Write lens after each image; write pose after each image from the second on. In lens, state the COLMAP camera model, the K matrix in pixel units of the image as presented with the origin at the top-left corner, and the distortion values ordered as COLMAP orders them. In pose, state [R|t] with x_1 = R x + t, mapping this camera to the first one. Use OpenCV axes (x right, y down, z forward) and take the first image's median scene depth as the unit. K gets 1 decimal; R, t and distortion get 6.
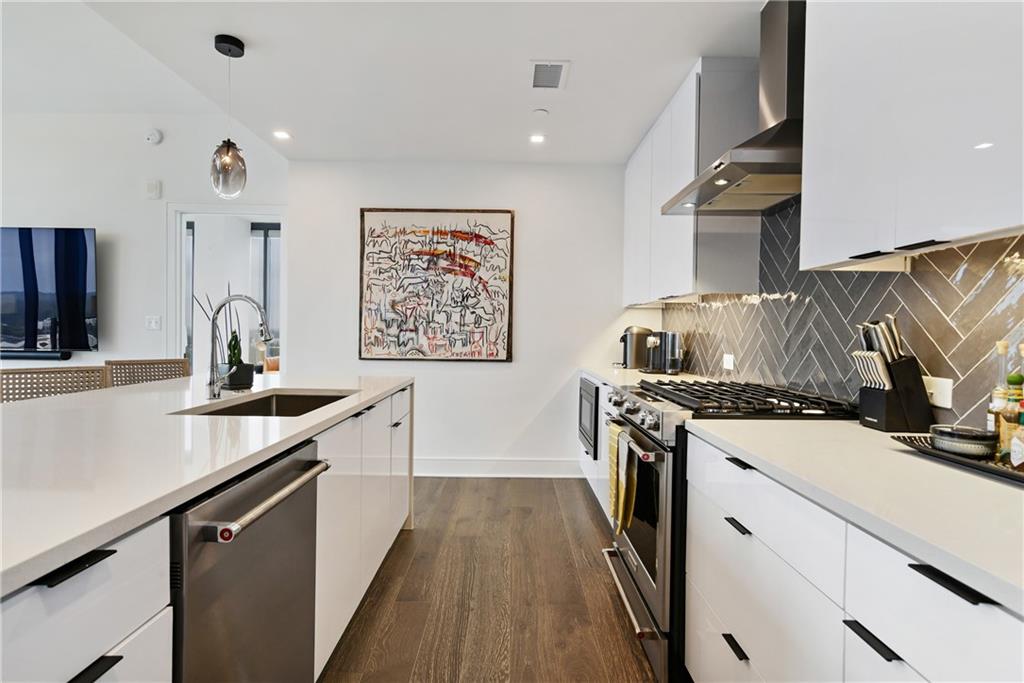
lens RADIAL K [[509.0, 0, 512.0], [0, 509.0, 341.5], [0, 0, 1]] dist [-0.003261, 0.000372]
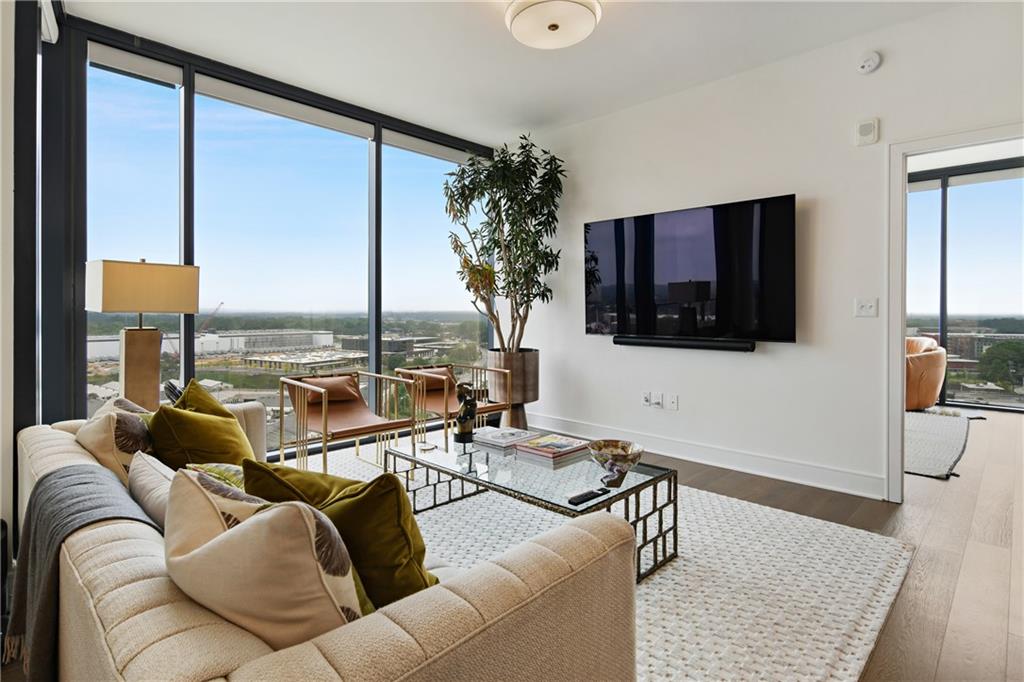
lens RADIAL K [[527.6, 0, 514.0], [0, 527.6, 313.6], [0, 0, 1]] dist [0.000434, -0.000088]
pose [[0.720761, -0.008983, -0.693125, -0.564765], [-0.006248, 0.999791, -0.019454, -0.008594], [0.693155, 0.018352, 0.720555, 0.069216]]
